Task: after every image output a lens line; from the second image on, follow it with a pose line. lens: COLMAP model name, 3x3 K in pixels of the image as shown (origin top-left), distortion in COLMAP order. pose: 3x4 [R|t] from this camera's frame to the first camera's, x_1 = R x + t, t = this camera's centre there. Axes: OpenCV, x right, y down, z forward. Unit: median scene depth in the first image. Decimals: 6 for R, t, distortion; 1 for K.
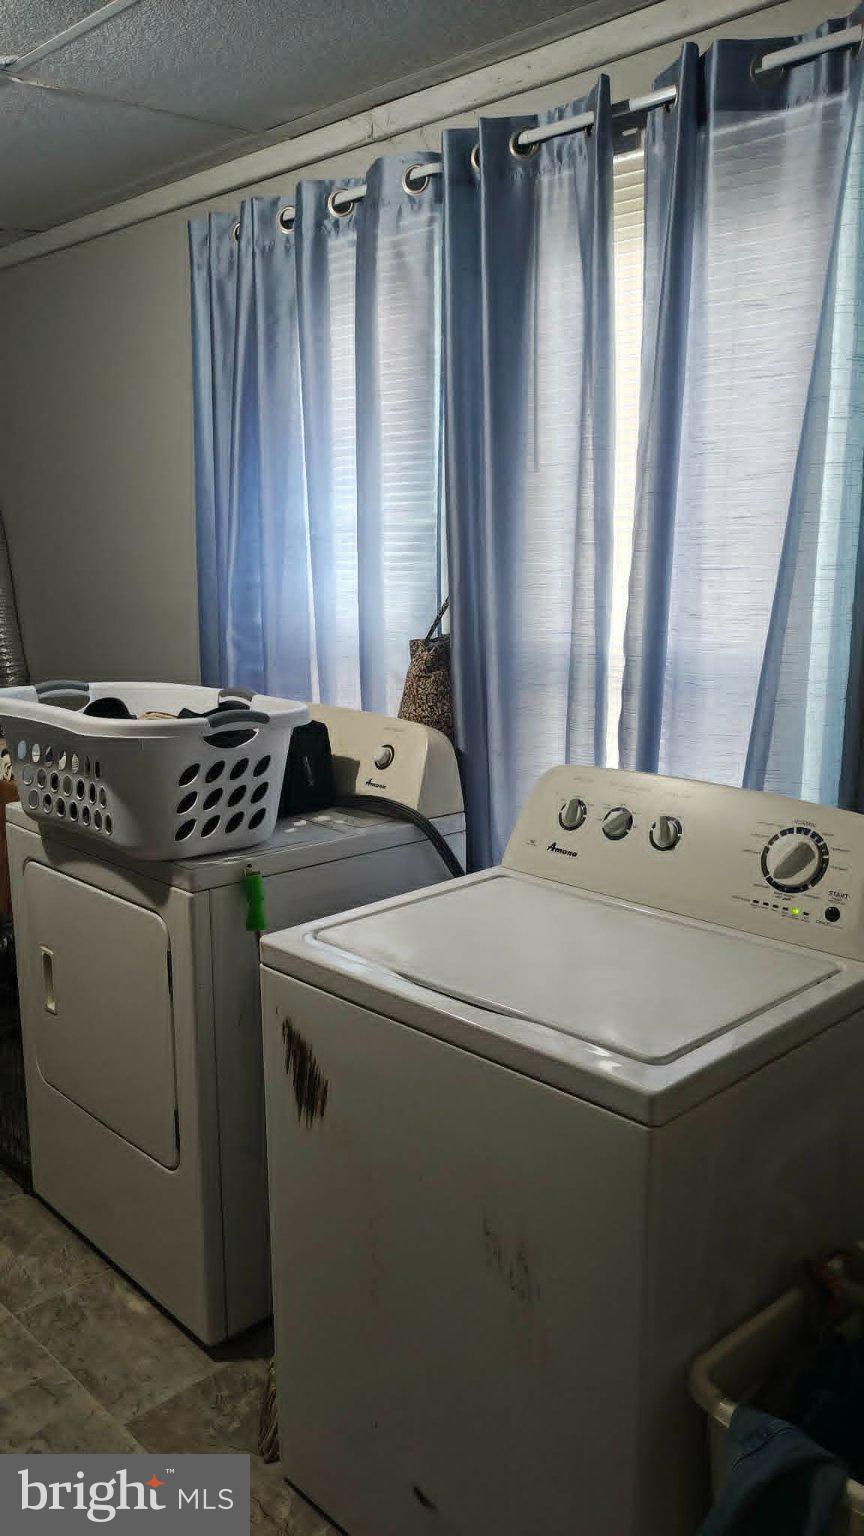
lens RADIAL K [[1183.2, 0, 432.0], [0, 1183.2, 768.0], [0, 0, 1]] dist [0.006486, 0.002493]
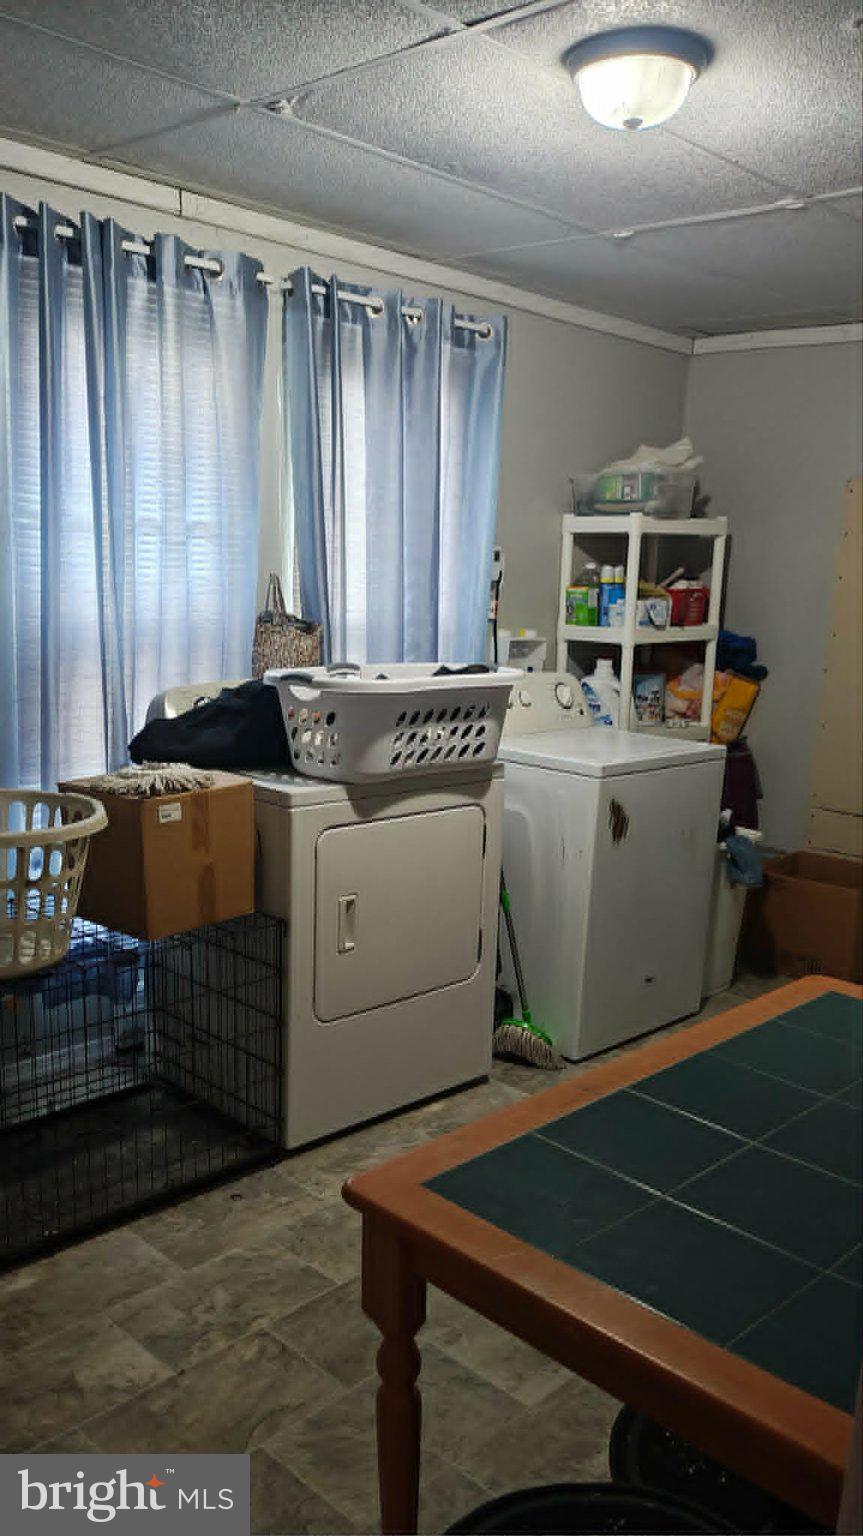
lens RADIAL K [[1154.2, 0, 431.5], [0, 1154.2, 768.0], [0, 0, 1]] dist [-0.006447, -0.001738]
pose [[-0.005067, -0.173574, 0.984808, -1.438658], [0.145017, 0.974282, 0.172465, -0.157717], [-0.989416, 0.143688, 0.020235, 0.881280]]
